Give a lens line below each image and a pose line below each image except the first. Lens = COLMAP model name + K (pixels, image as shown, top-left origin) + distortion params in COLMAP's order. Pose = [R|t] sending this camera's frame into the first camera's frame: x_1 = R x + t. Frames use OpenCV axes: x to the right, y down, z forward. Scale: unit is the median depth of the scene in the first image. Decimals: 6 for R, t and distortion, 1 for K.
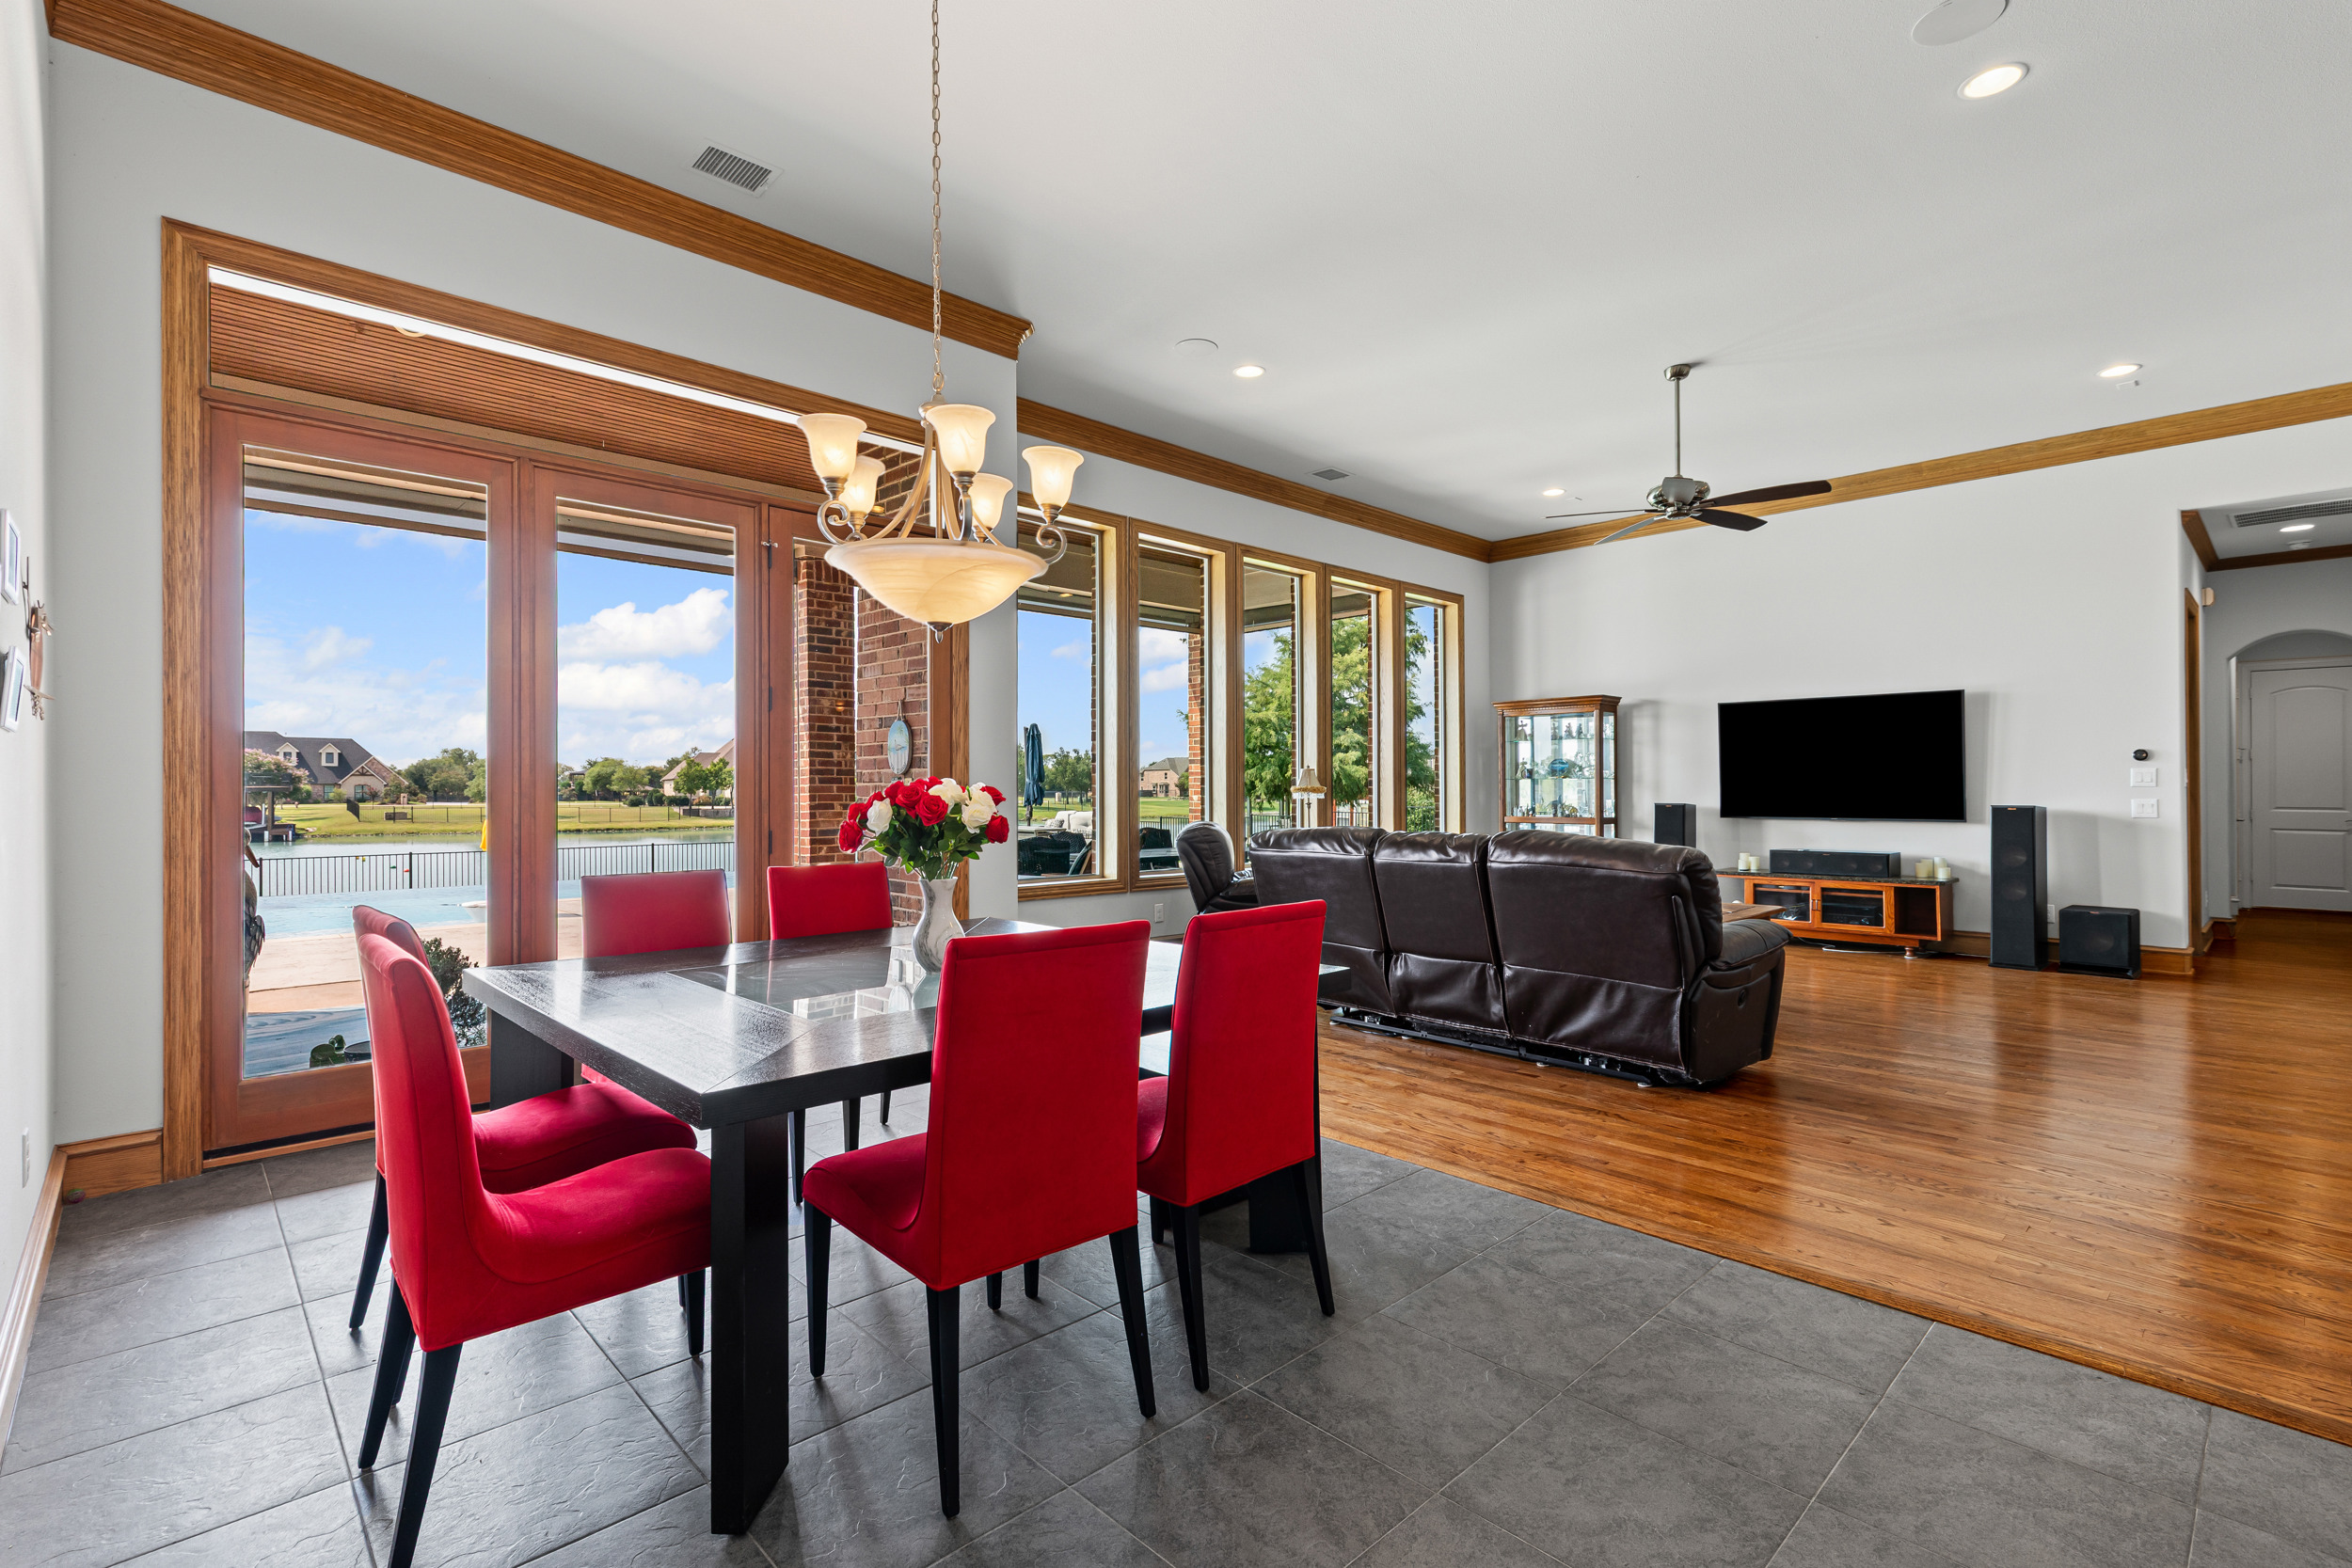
lens RADIAL K [[1073.3, 0, 1169.2], [0, 1073.3, 790.6], [0, 0, 1]] dist [0.002464, -0.000136]
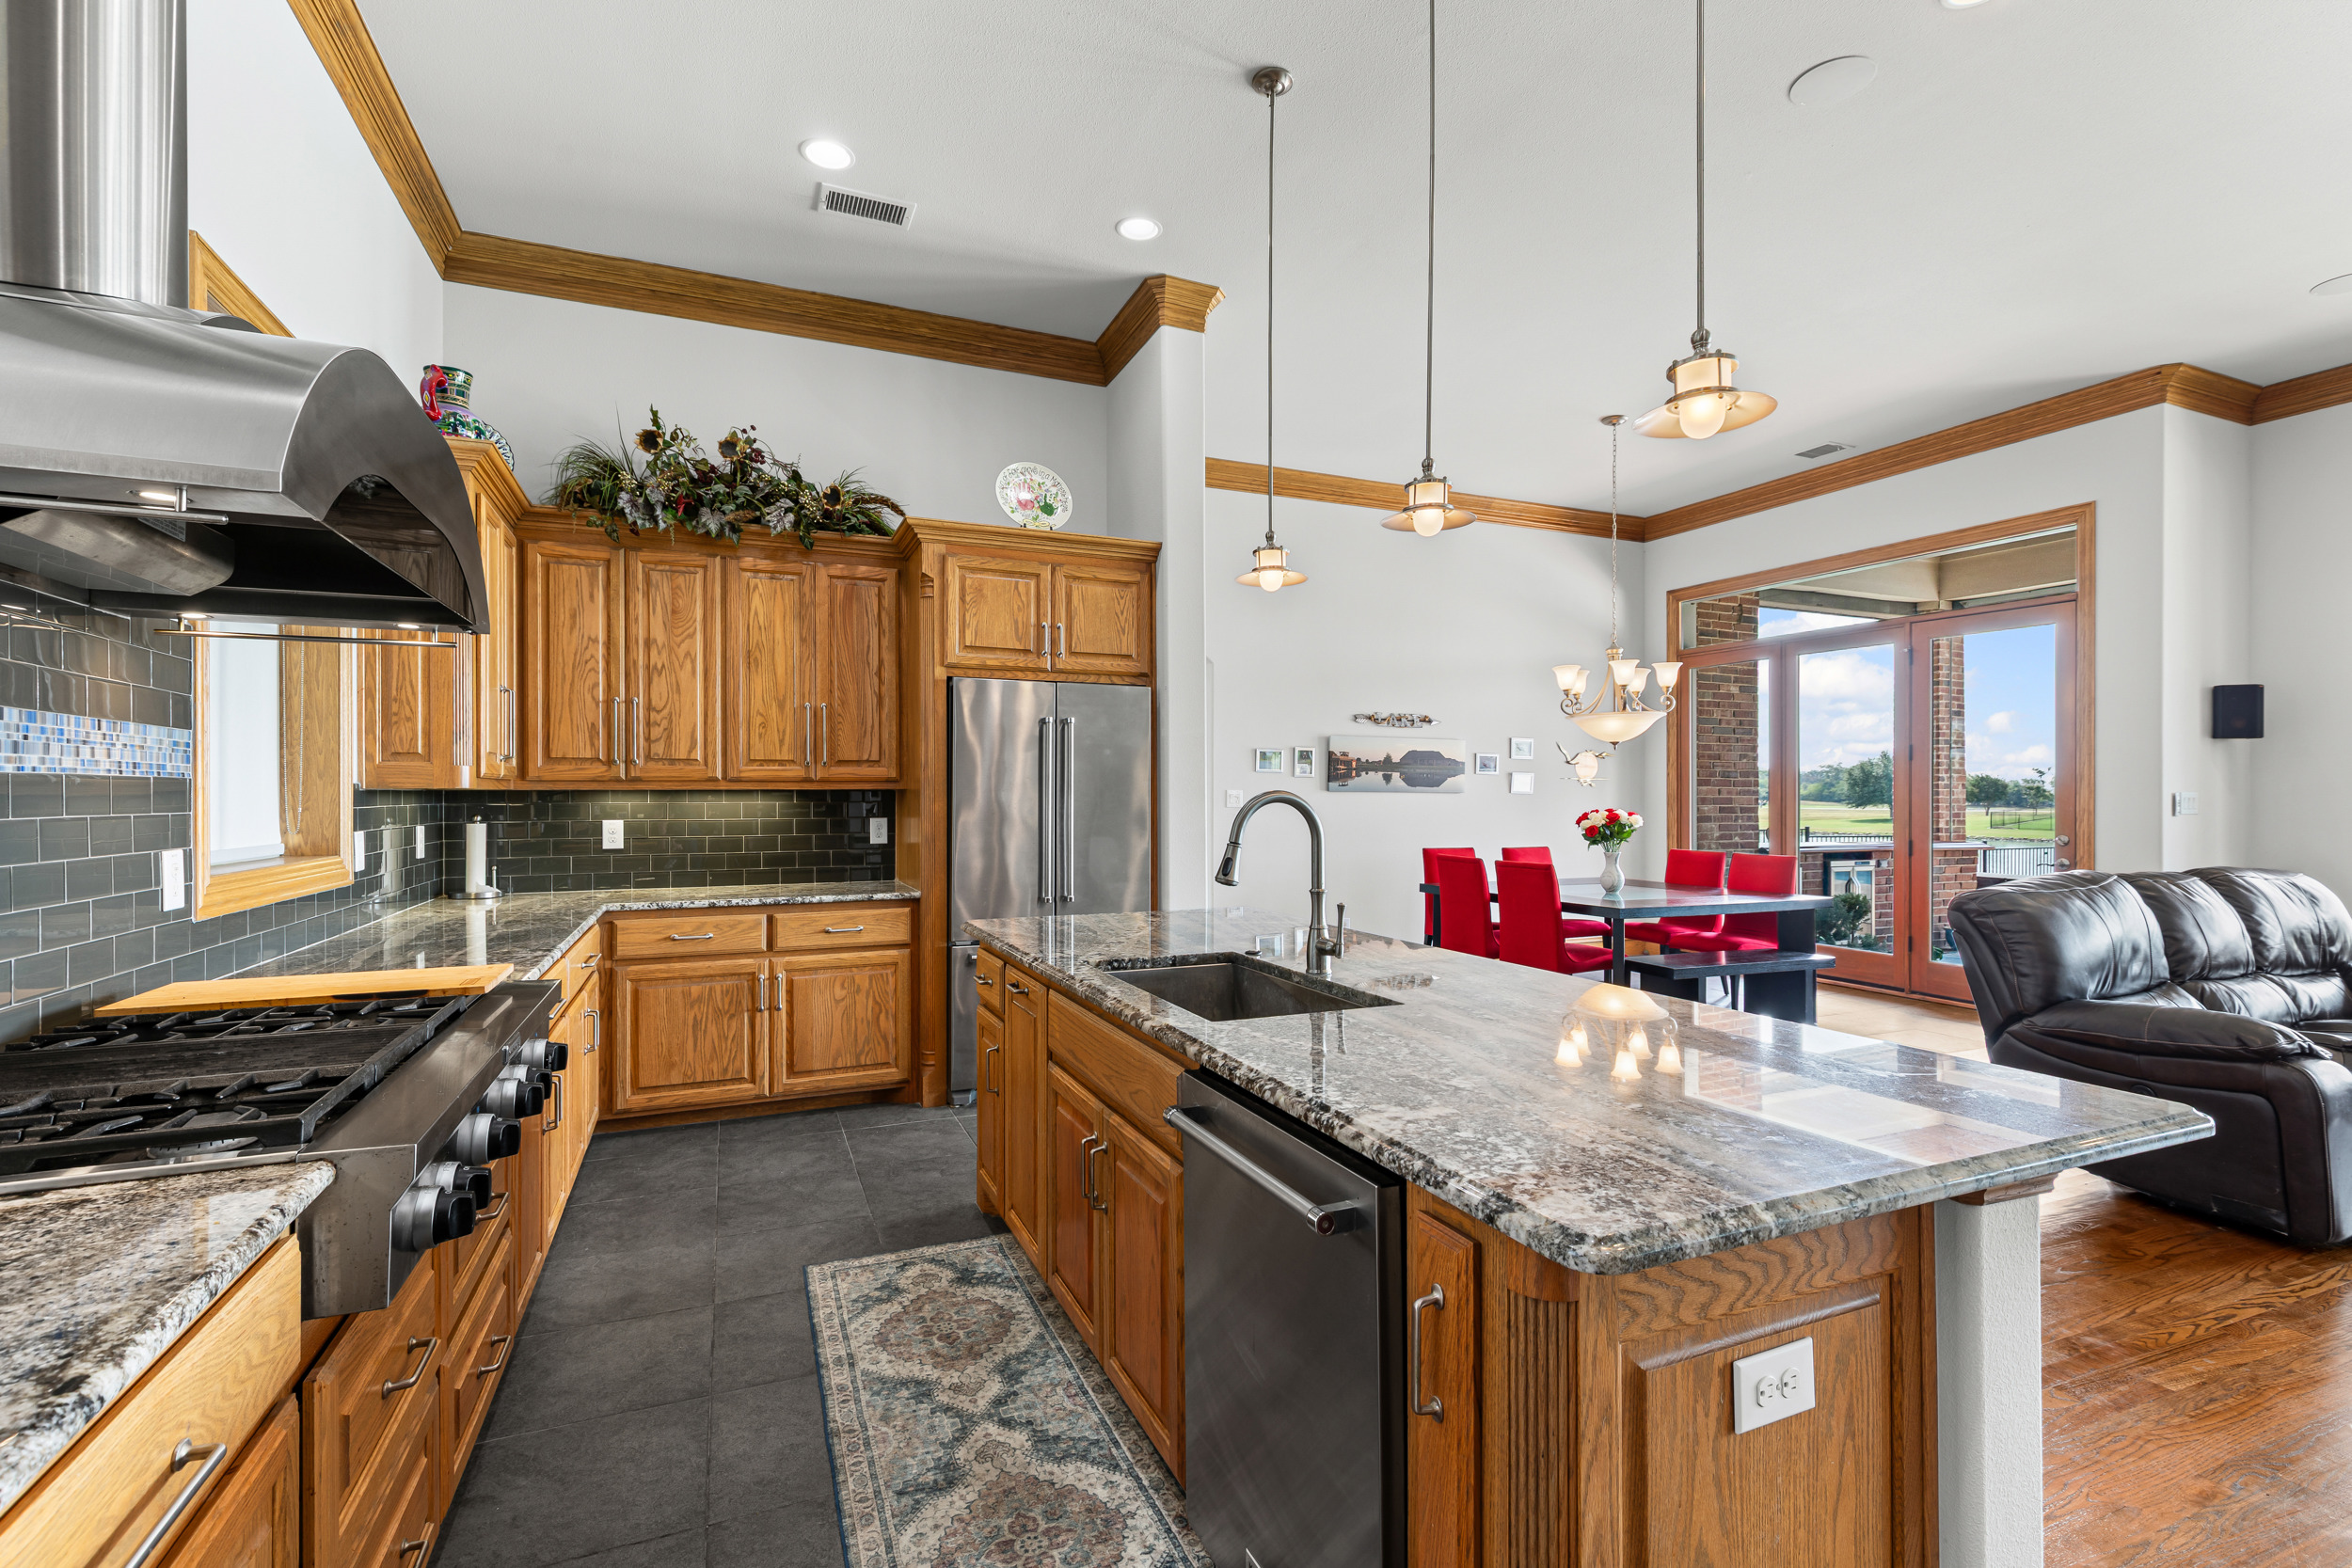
lens RADIAL K [[1051.9, 0, 1173.8], [0, 1051.9, 793.6], [0, 0, 1]] dist [0.005164, -0.000600]
pose [[-0.342171, -0.002346, -0.939635, 0.767563], [-0.002083, 0.999996, -0.001738, -0.013759], [0.939635, 0.001362, -0.342174, 0.307411]]
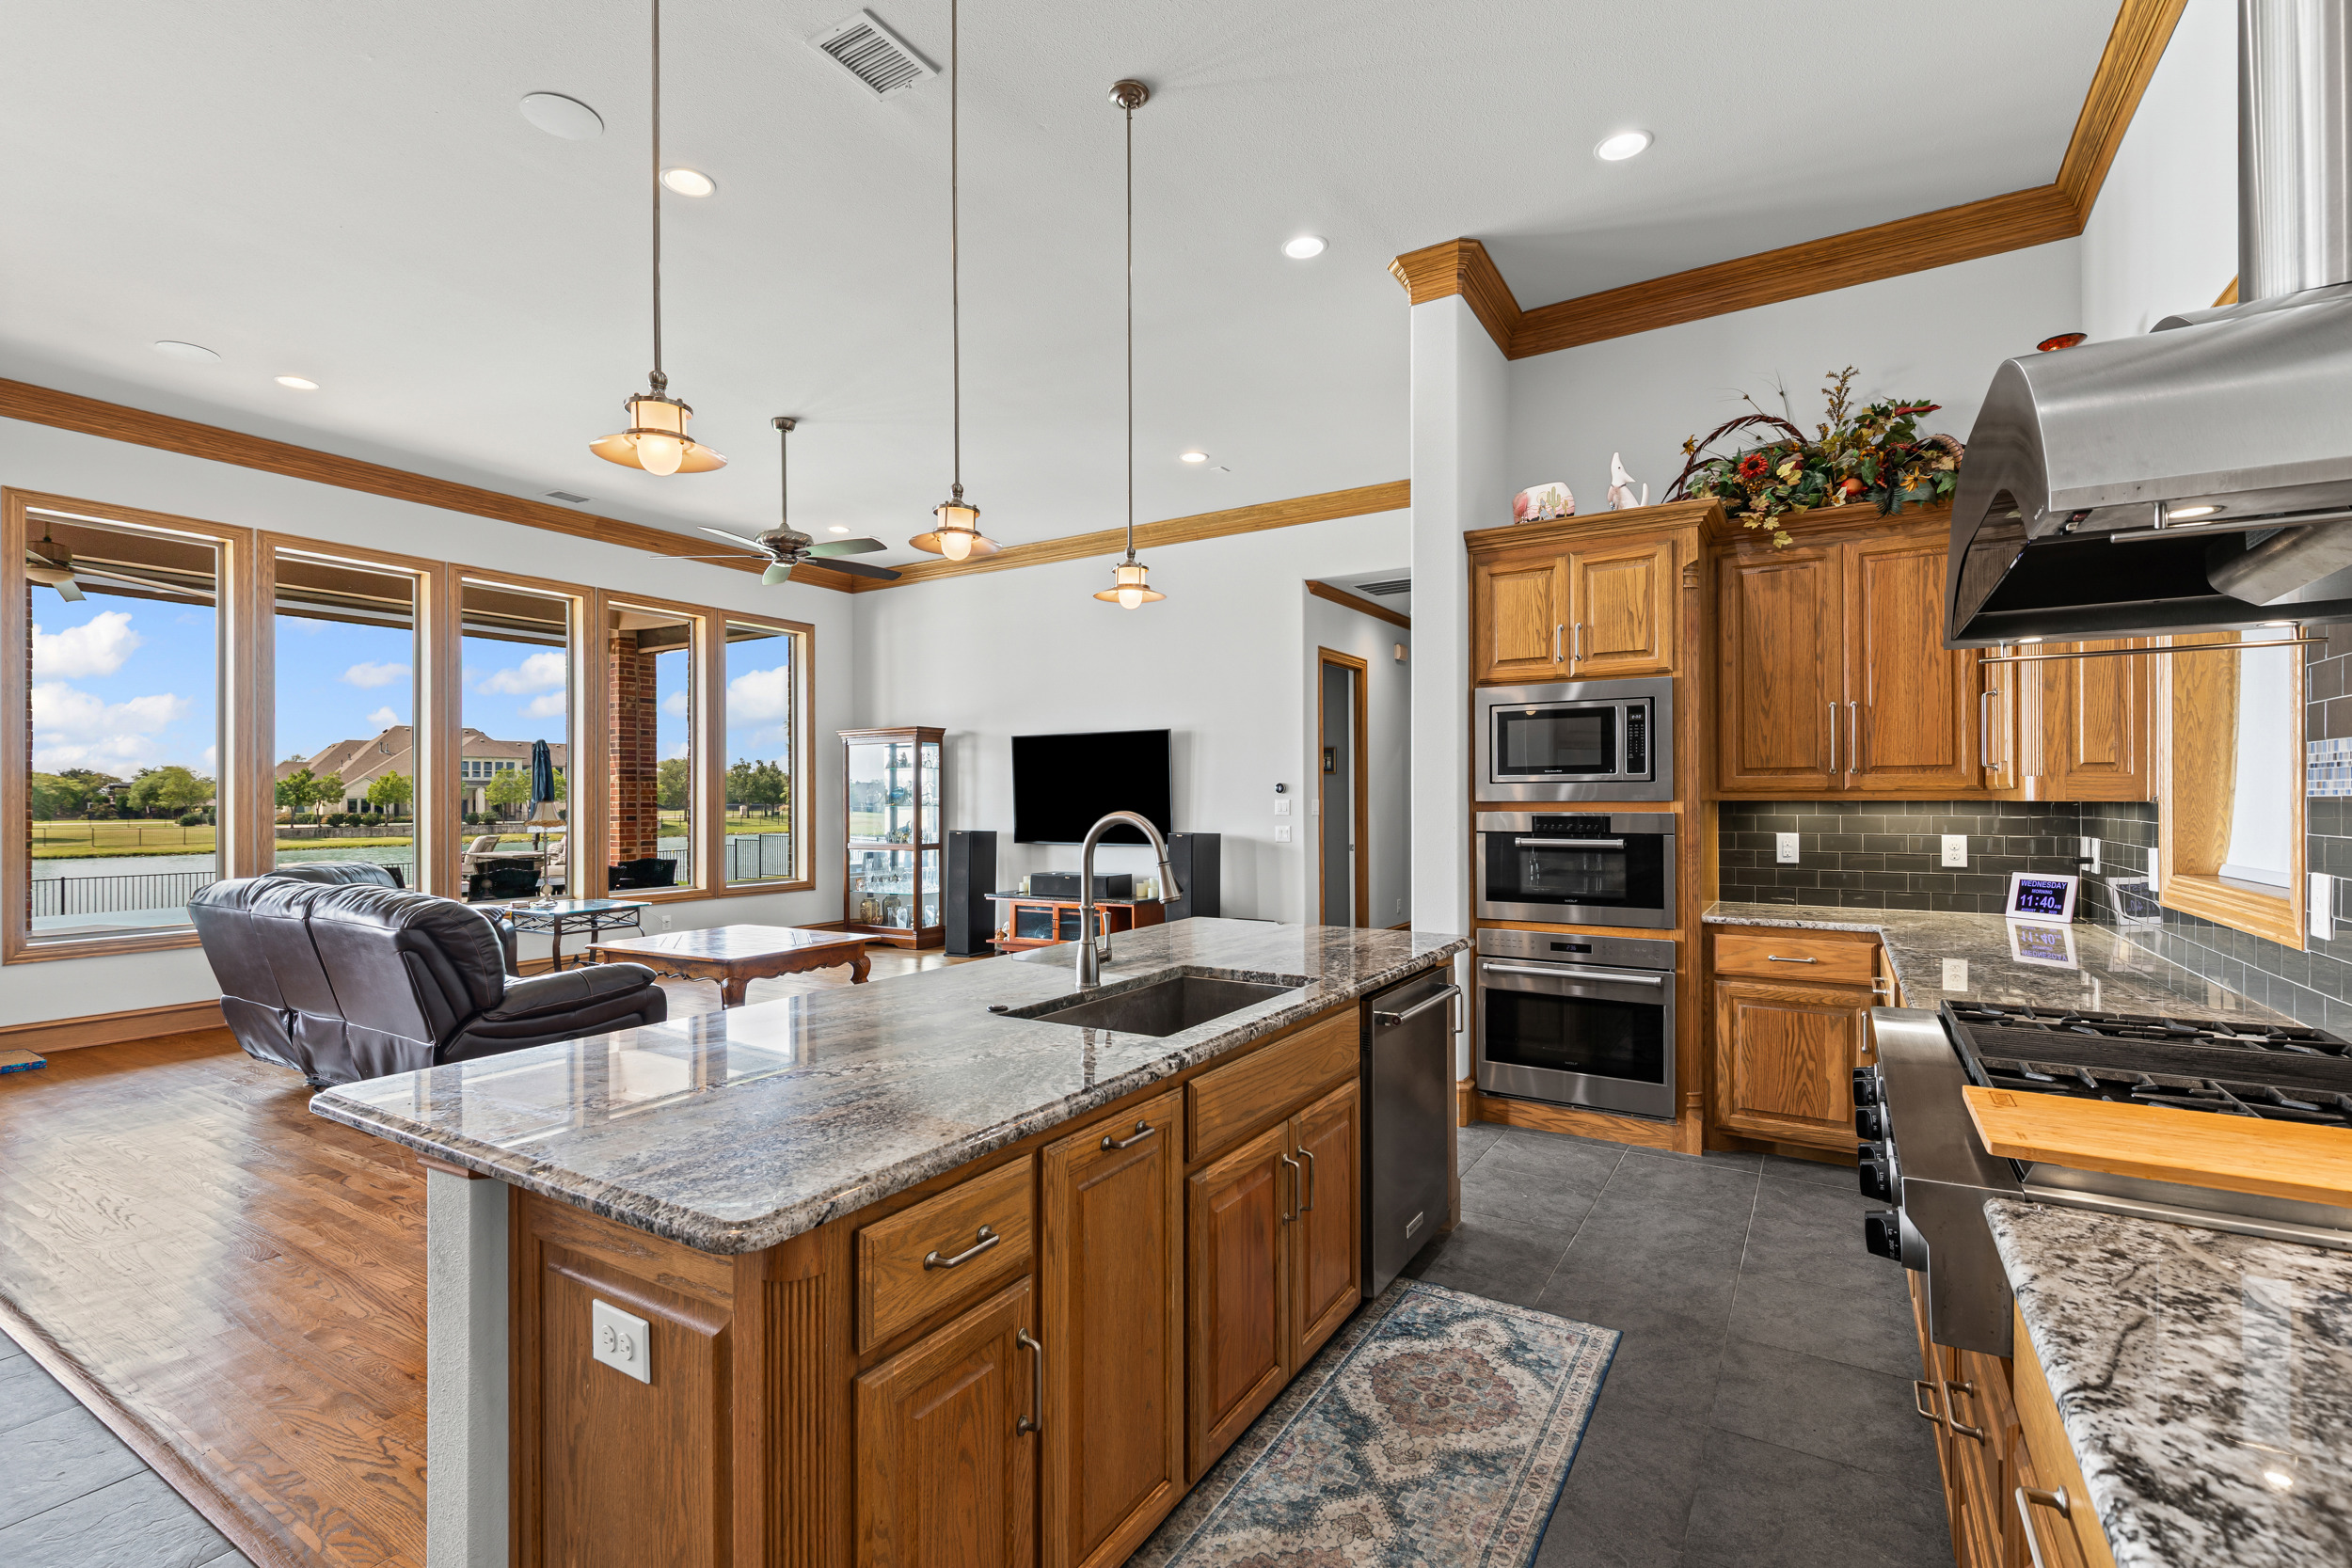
lens RADIAL K [[1051.9, 0, 1173.8], [0, 1051.9, 793.6], [0, 0, 1]] dist [0.005164, -0.000600]
pose [[0.966124, -0.003750, 0.258052, 0.422887], [0.005437, 0.999968, -0.005823, -0.018075], [-0.258022, 0.007029, 0.966113, -0.058243]]
